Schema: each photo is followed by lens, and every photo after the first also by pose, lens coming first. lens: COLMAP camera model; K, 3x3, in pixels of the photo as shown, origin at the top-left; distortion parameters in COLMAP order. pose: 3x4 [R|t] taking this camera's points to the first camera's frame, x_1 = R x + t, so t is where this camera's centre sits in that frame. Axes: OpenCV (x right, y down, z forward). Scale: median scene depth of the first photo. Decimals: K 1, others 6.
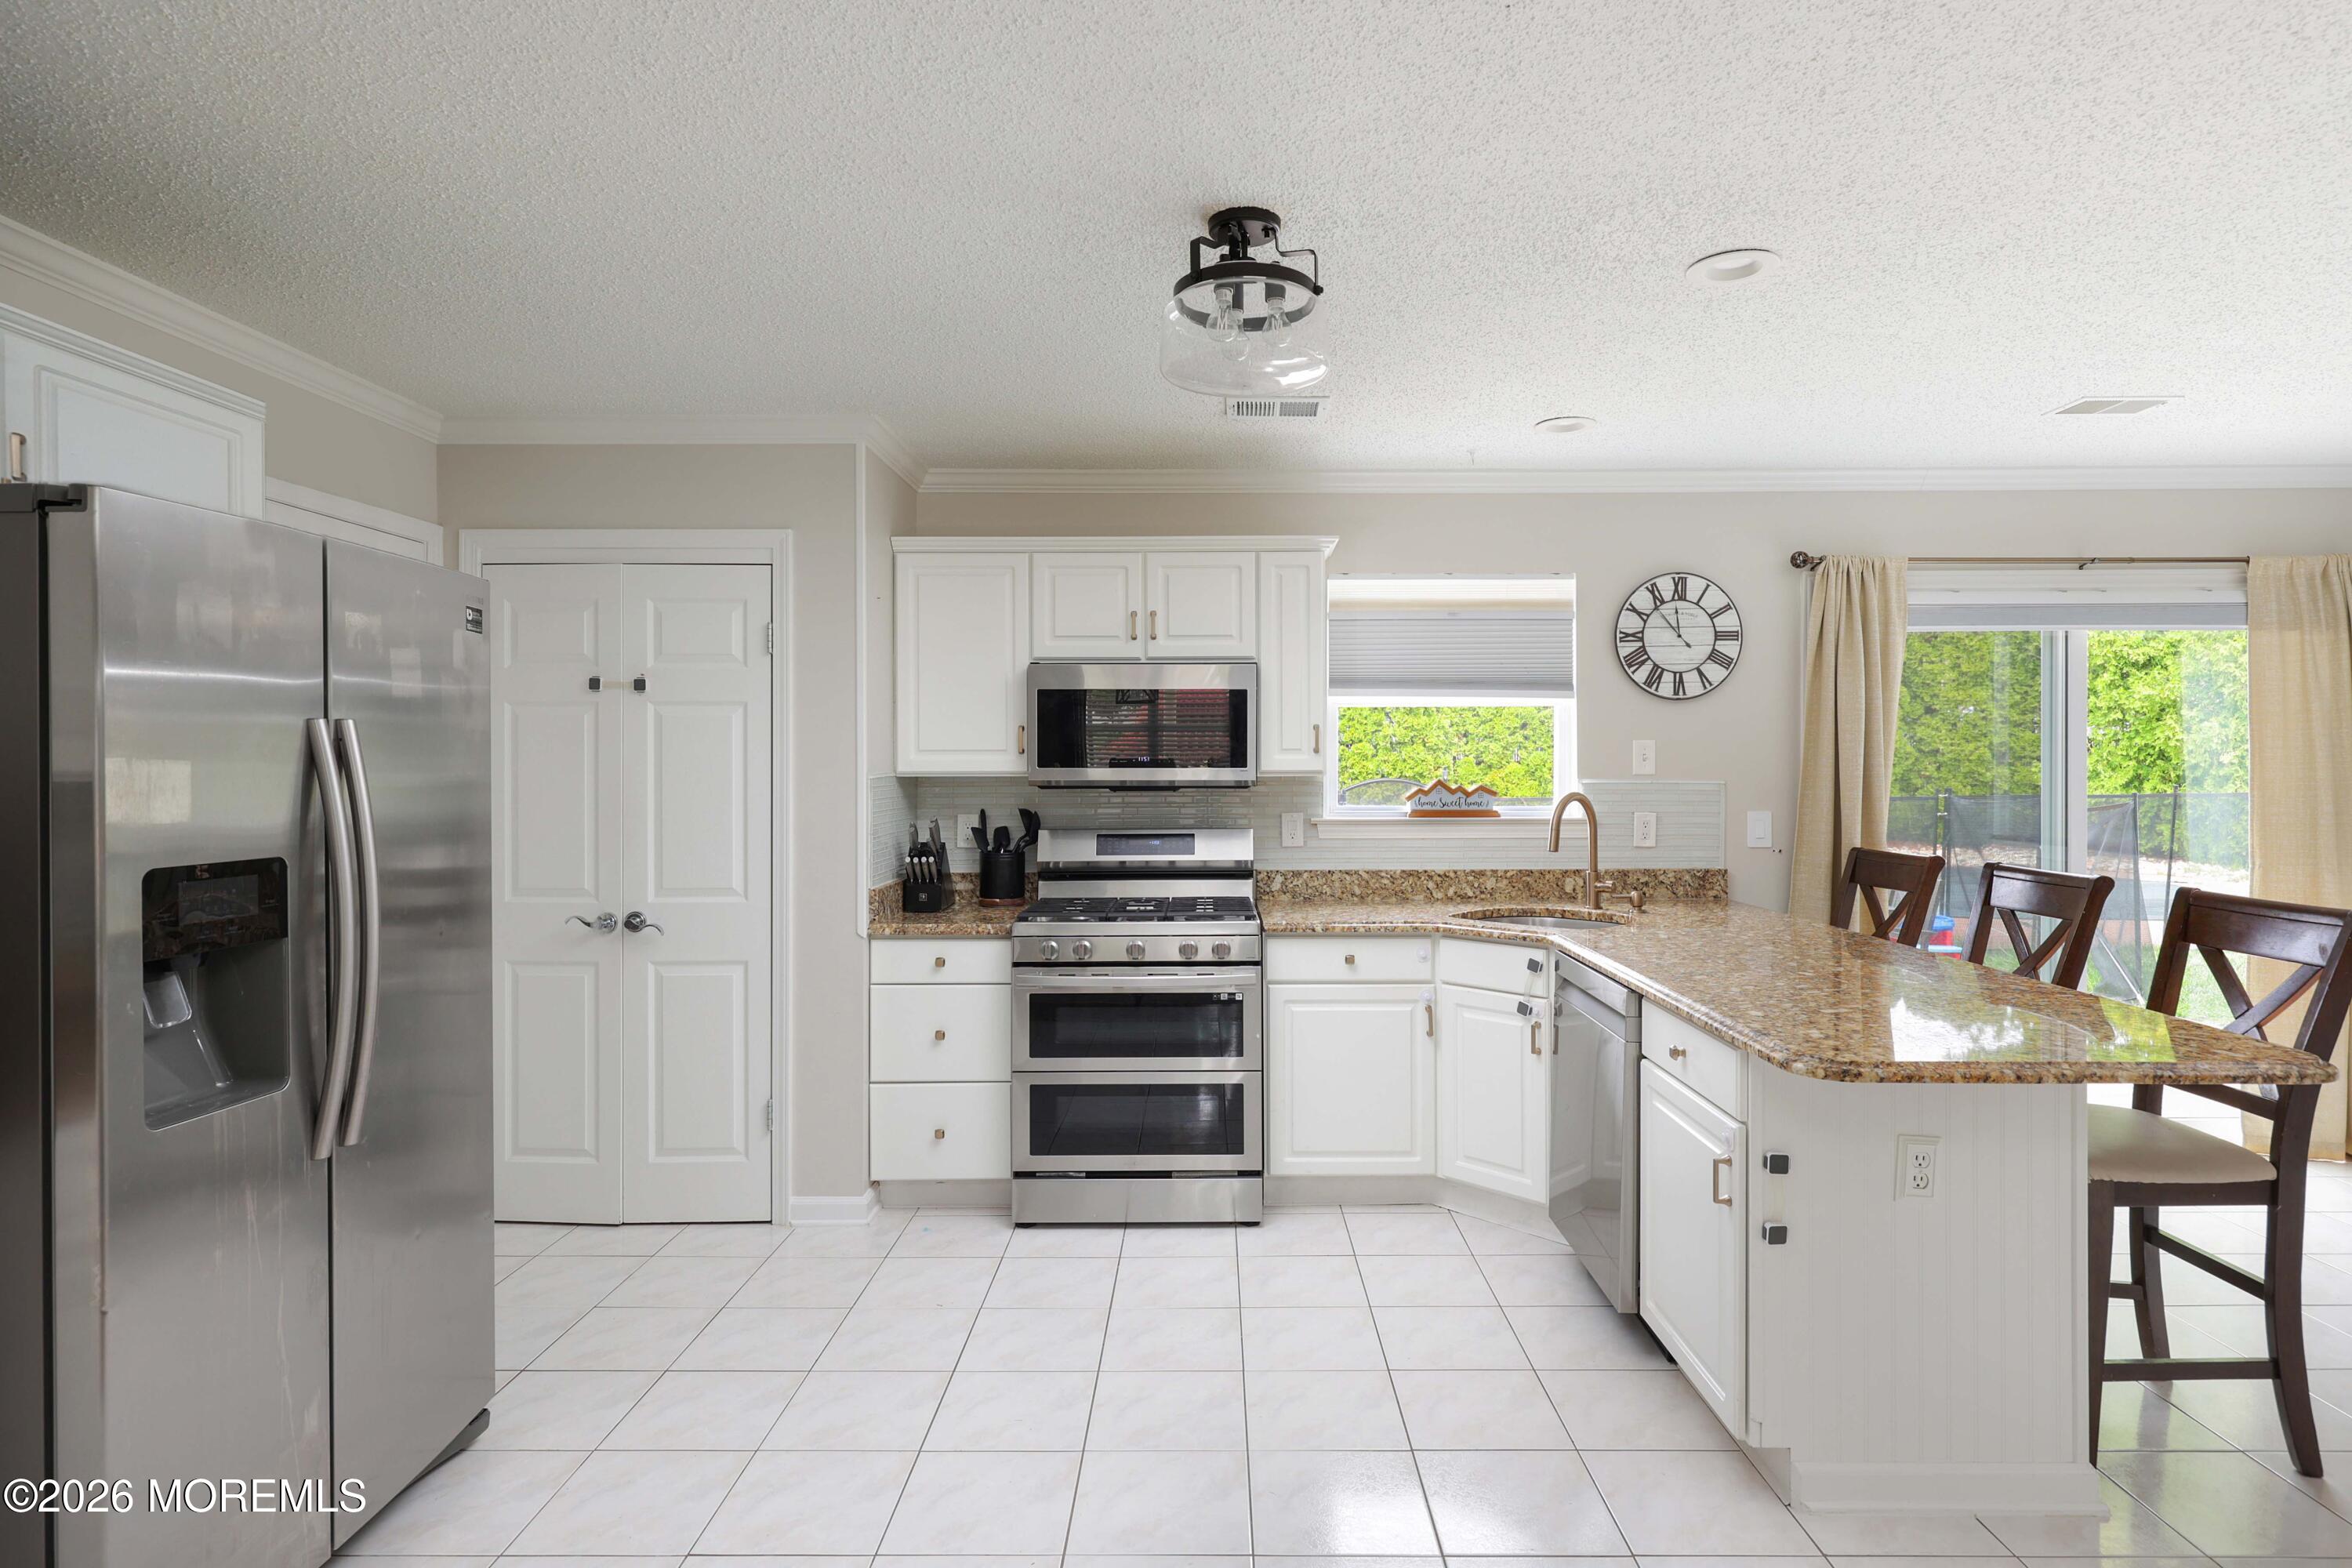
lens RADIAL K [[1246.3, 0, 1197.8], [0, 1246.3, 766.0], [0, 0, 1]] dist [0.007379, -0.000684]
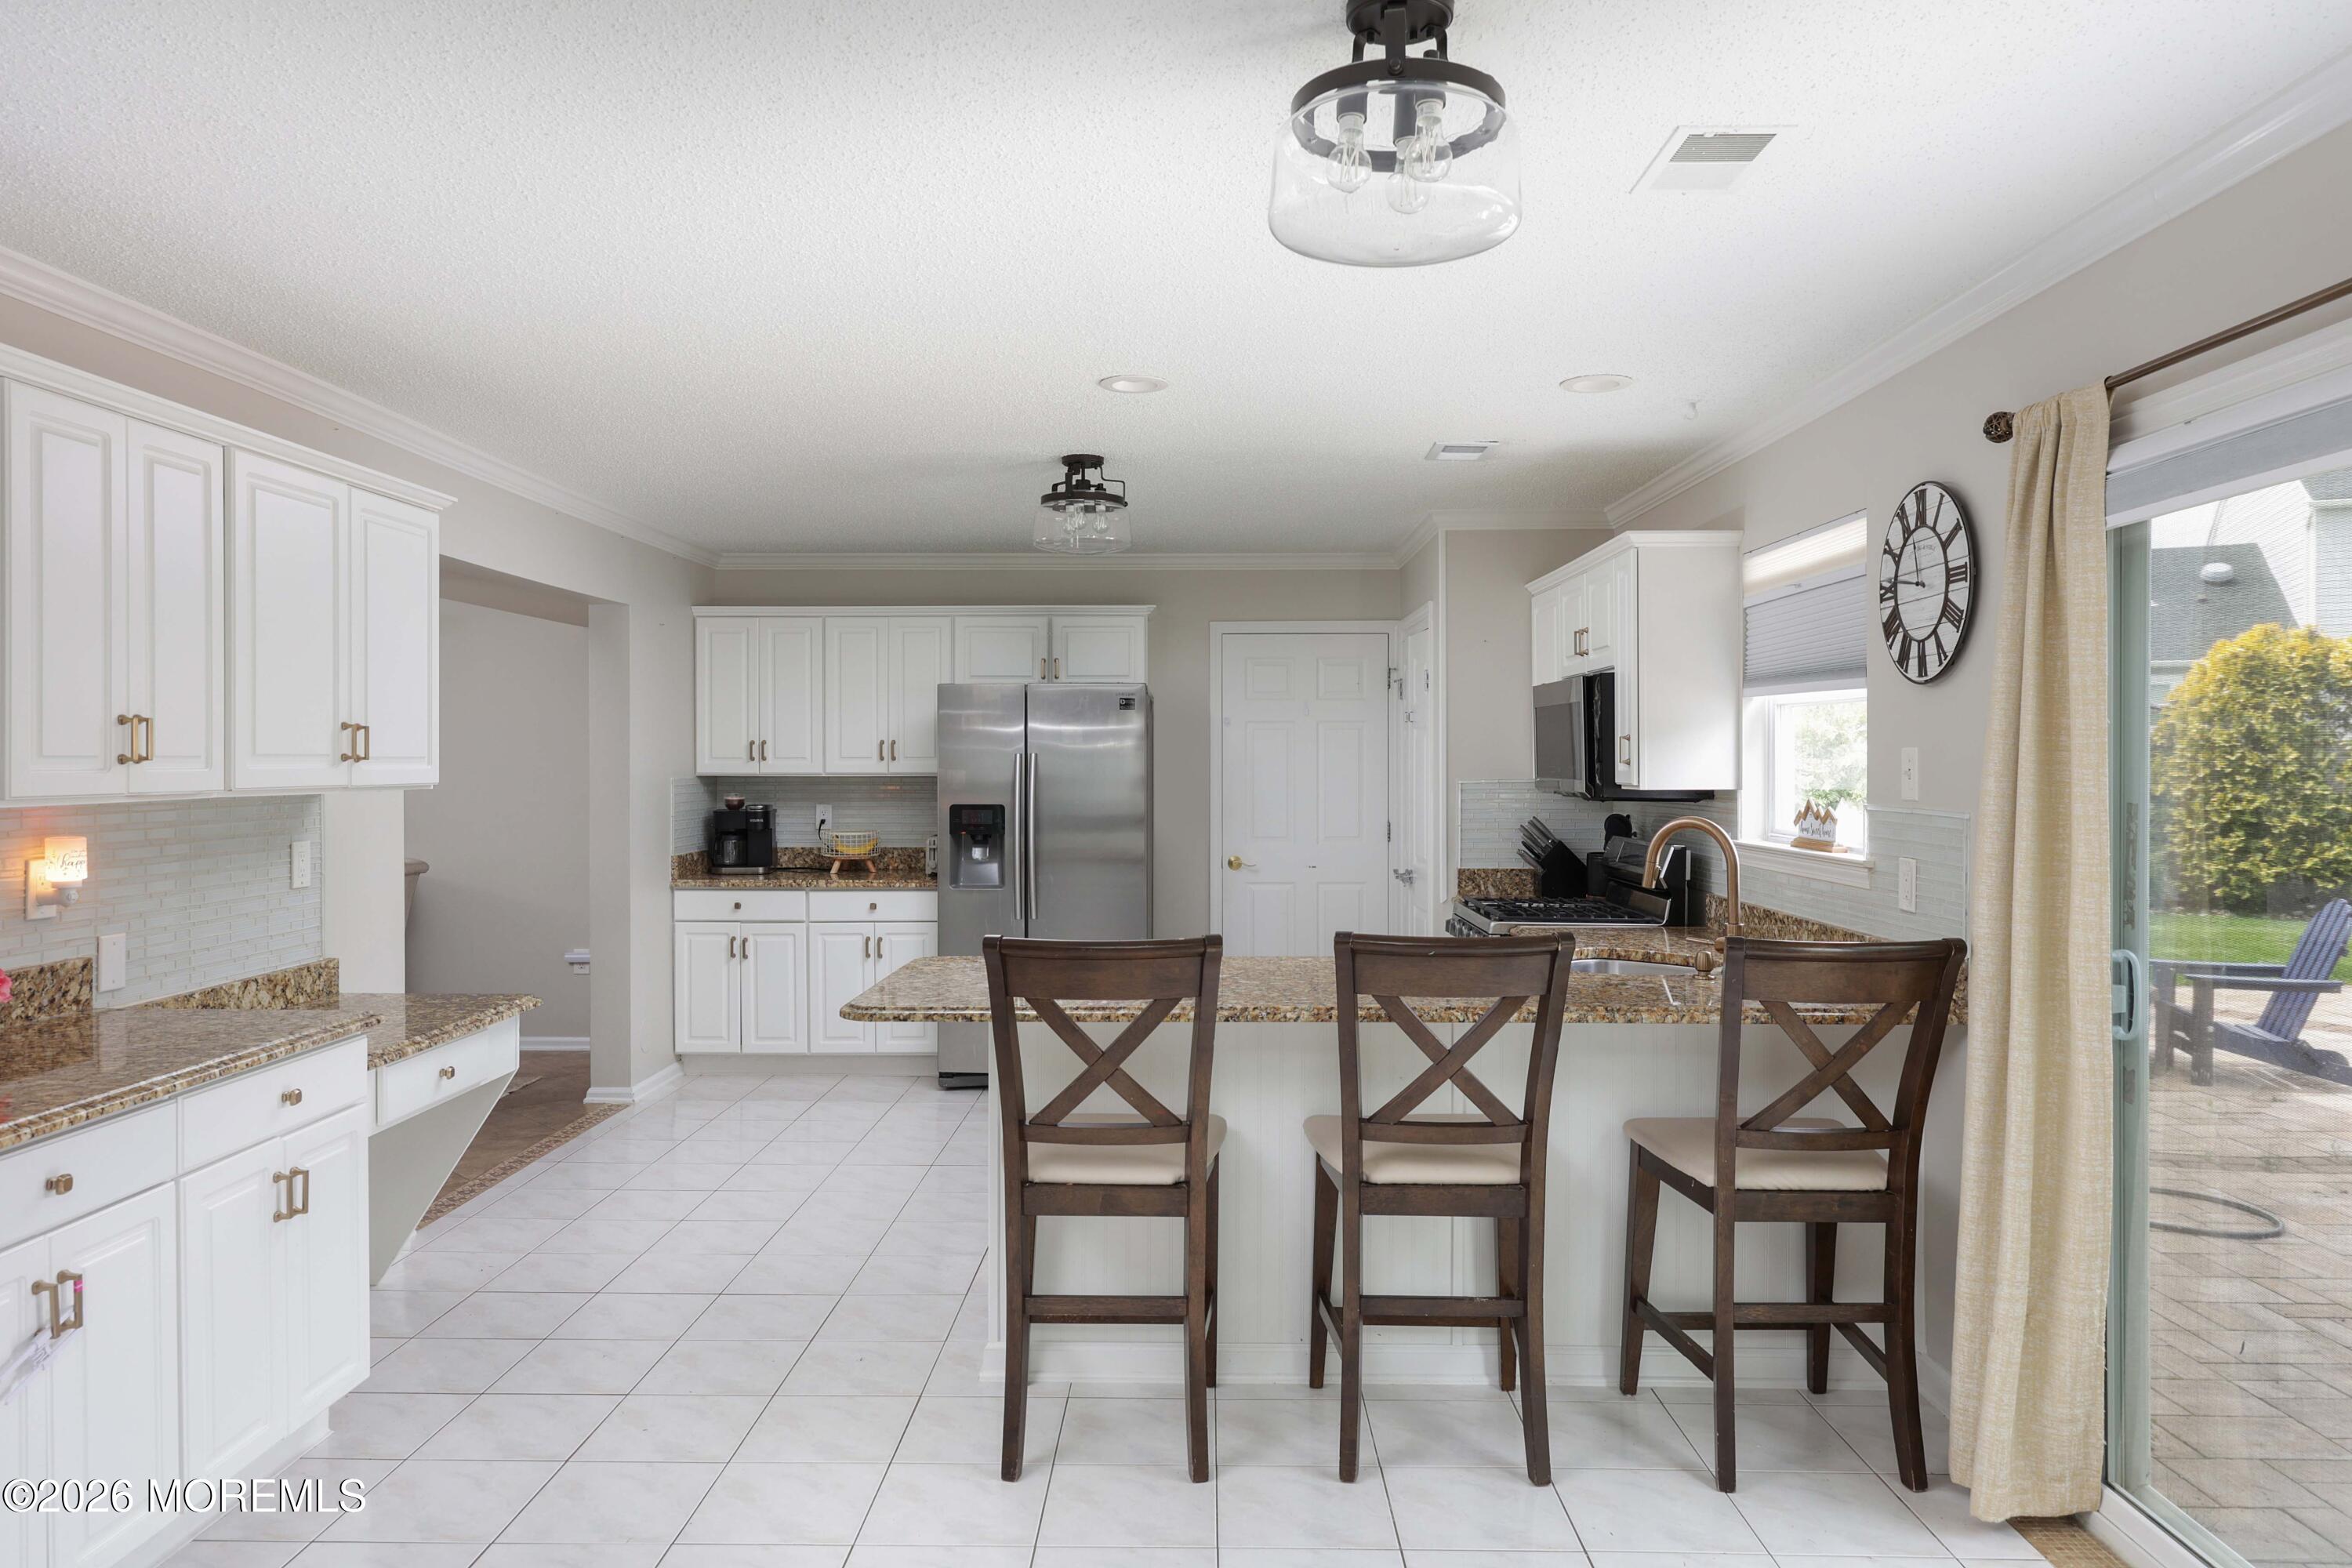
lens RADIAL K [[1621.6, 0, 1169.9], [0, 1621.6, 786.5], [0, 0, 1]] dist [0.010343, -0.000165]
pose [[-0.030804, 0.019790, -0.999330, 1.237650], [-0.001482, 0.999802, 0.019845, -0.016694], [0.999524, 0.002092, -0.030769, 0.648887]]
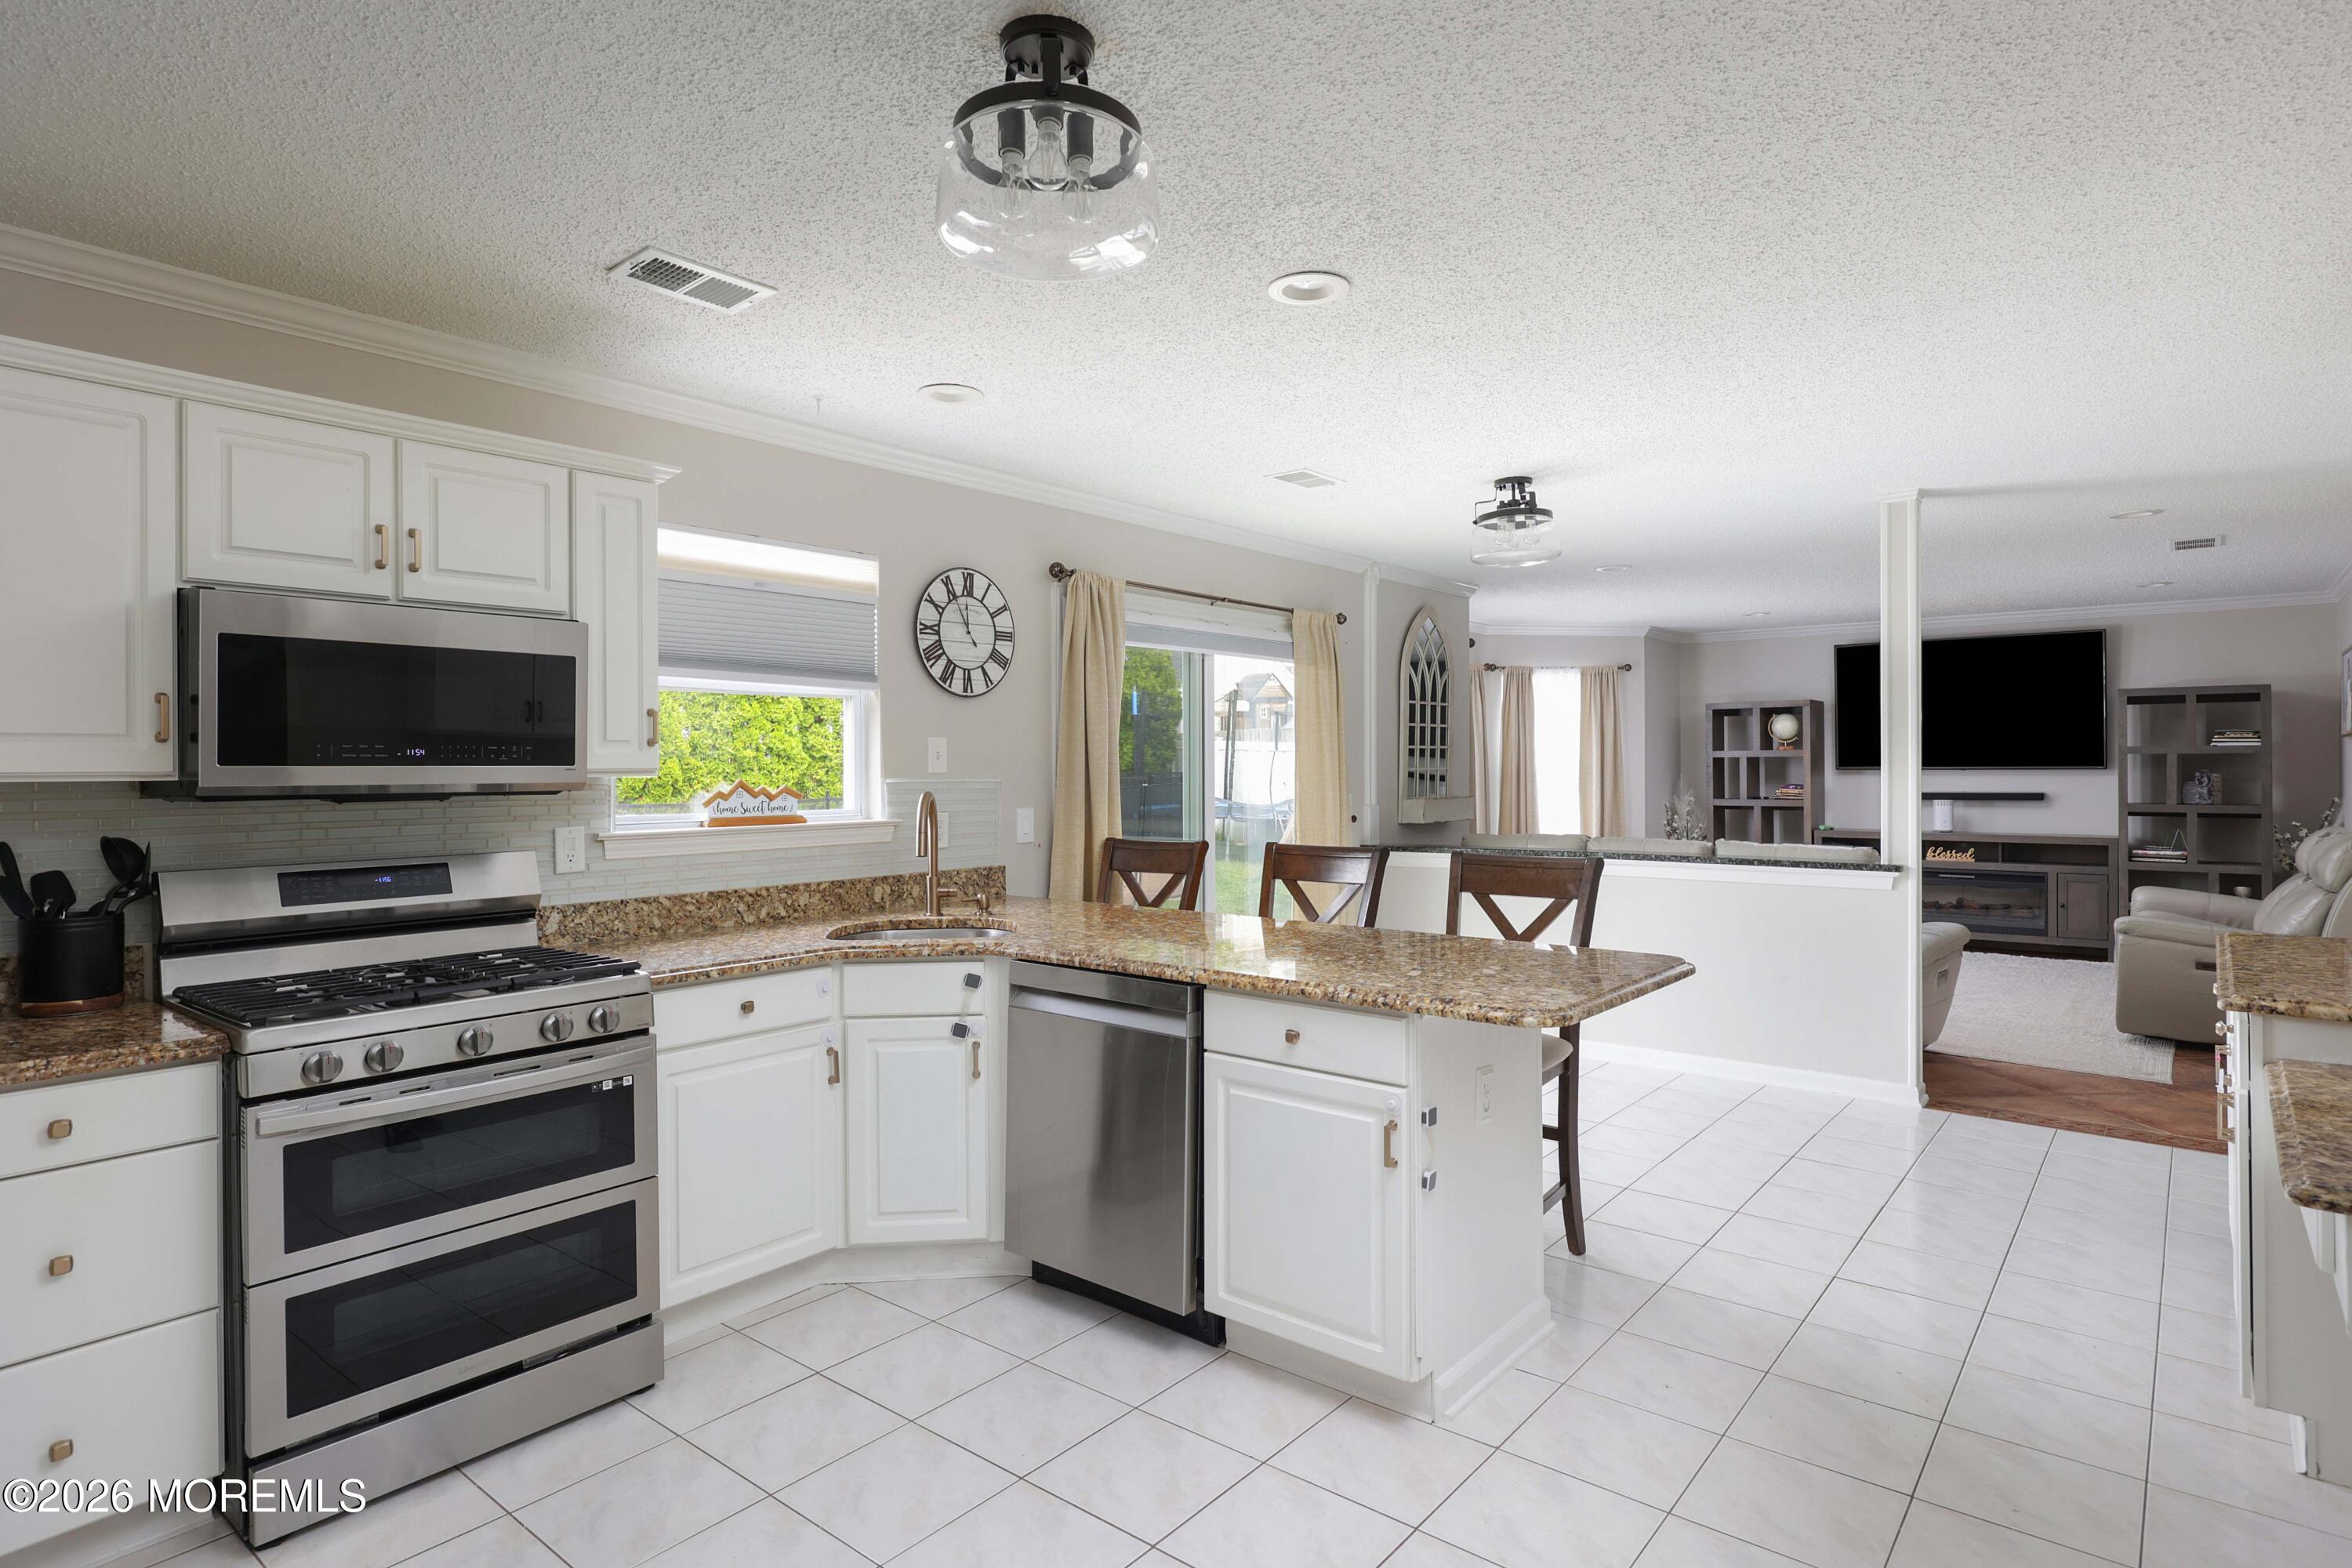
lens RADIAL K [[1246.3, 0, 1196.4], [0, 1246.3, 770.5], [0, 0, 1]] dist [0.007379, -0.000684]
pose [[0.629980, -0.004104, 0.776601, -0.268892], [0.005873, 0.999983, 0.000520, 0.005641], [-0.776589, 0.004234, 0.629993, 0.240895]]
